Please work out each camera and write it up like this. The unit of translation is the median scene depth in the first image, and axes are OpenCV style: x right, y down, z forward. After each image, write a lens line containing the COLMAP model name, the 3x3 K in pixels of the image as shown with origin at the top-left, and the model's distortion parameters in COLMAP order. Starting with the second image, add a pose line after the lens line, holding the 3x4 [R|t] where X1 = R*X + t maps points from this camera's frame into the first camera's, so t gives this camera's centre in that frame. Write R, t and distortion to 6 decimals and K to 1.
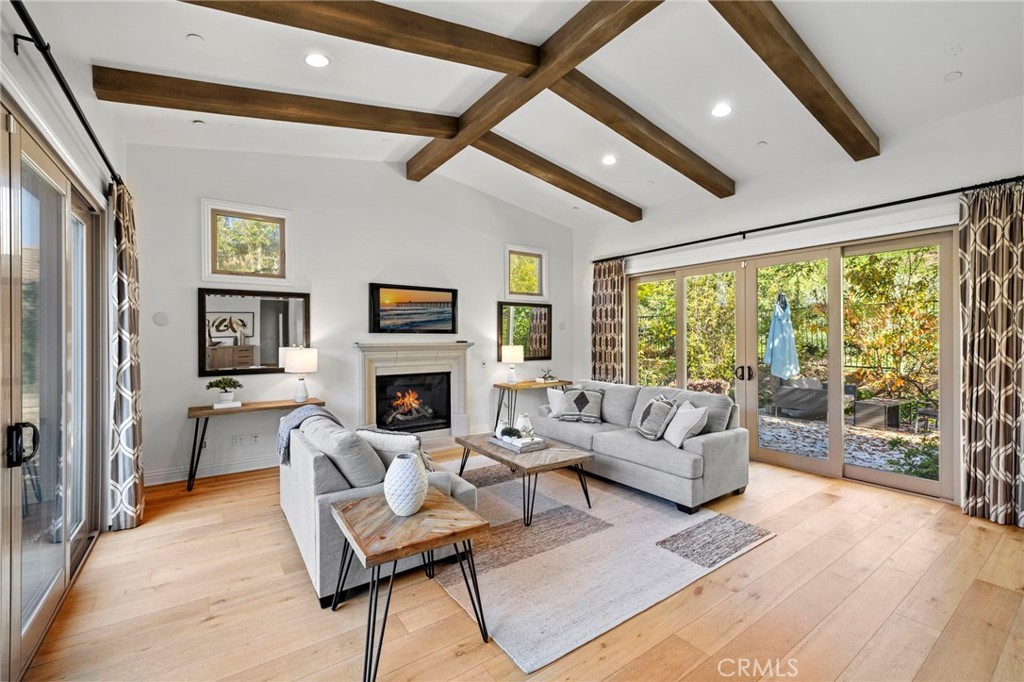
lens RADIAL K [[435.6, 0, 508.8], [0, 435.6, 340.5], [0, 0, 1]] dist [-0.000155, -0.000235]
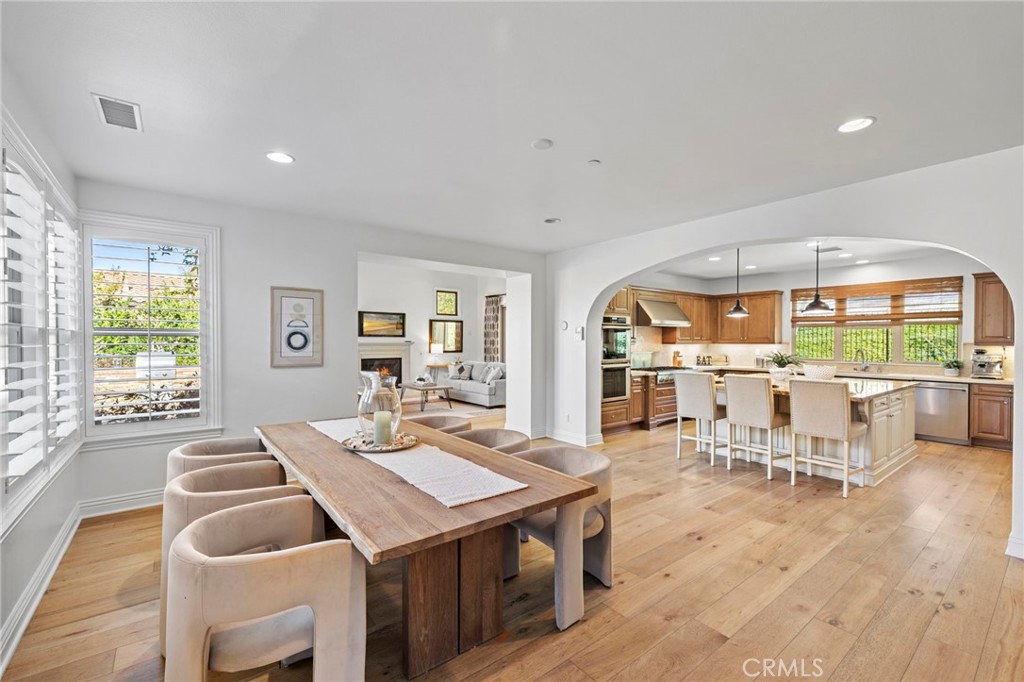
lens RADIAL K [[435.6, 0, 508.8], [0, 435.6, 340.5], [0, 0, 1]] dist [-0.000155, -0.000235]
pose [[0.998882, 0.004922, 0.047007, 0.219526], [-0.004614, 0.999967, -0.006667, 0.008289], [-0.047038, 0.006442, 0.998872, -0.817301]]
